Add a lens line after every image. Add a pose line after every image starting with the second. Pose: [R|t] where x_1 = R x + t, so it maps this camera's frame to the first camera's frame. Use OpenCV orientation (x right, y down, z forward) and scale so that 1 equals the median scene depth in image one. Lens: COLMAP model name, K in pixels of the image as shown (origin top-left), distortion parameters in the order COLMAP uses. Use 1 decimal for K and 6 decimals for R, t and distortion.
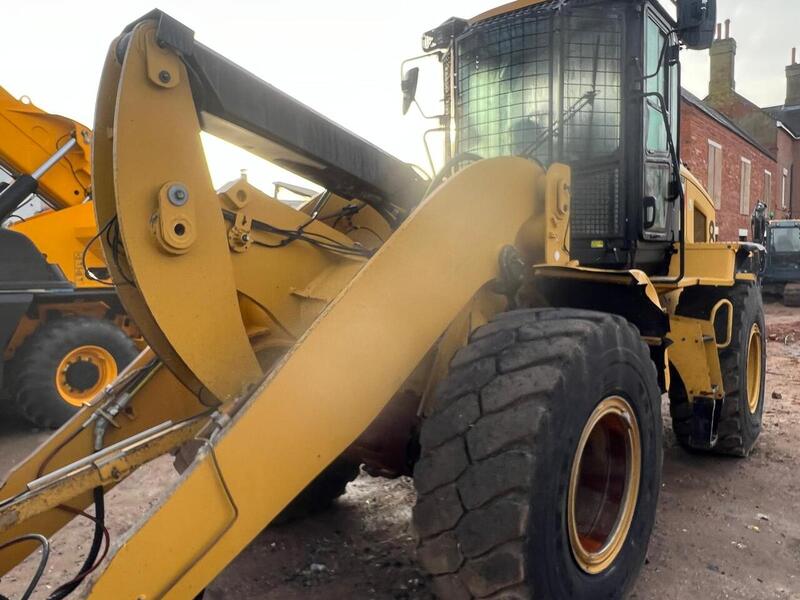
lens RADIAL K [[601.6, 0, 414.0], [0, 601.6, 295.7], [0, 0, 1]] dist [-0.012011, -0.000541]
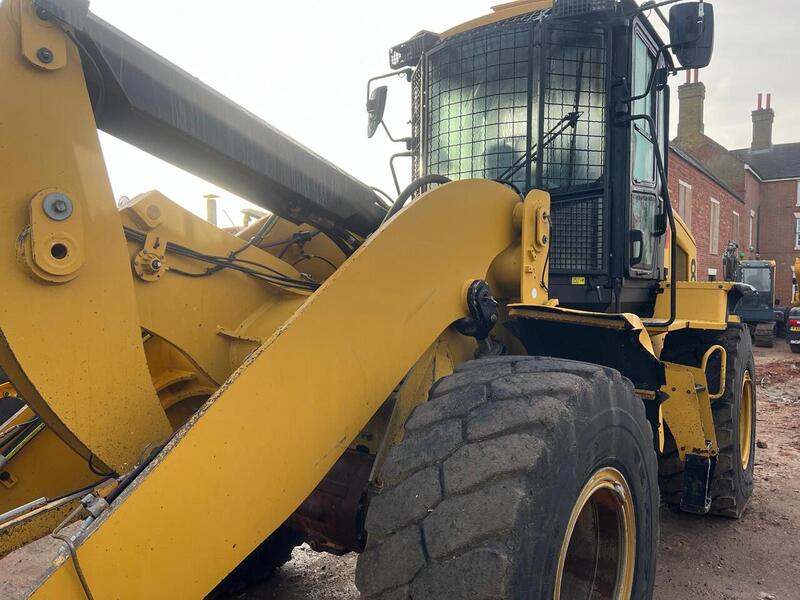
lens RADIAL K [[594.0, 0, 408.0], [0, 594.0, 296.4], [0, 0, 1]] dist [0.073116, -0.092453]
pose [[0.999132, 0.021177, 0.035882, 0.021029], [-0.019267, 0.998422, -0.052746, -0.012515], [-0.036942, 0.052008, 0.997963, 0.133075]]
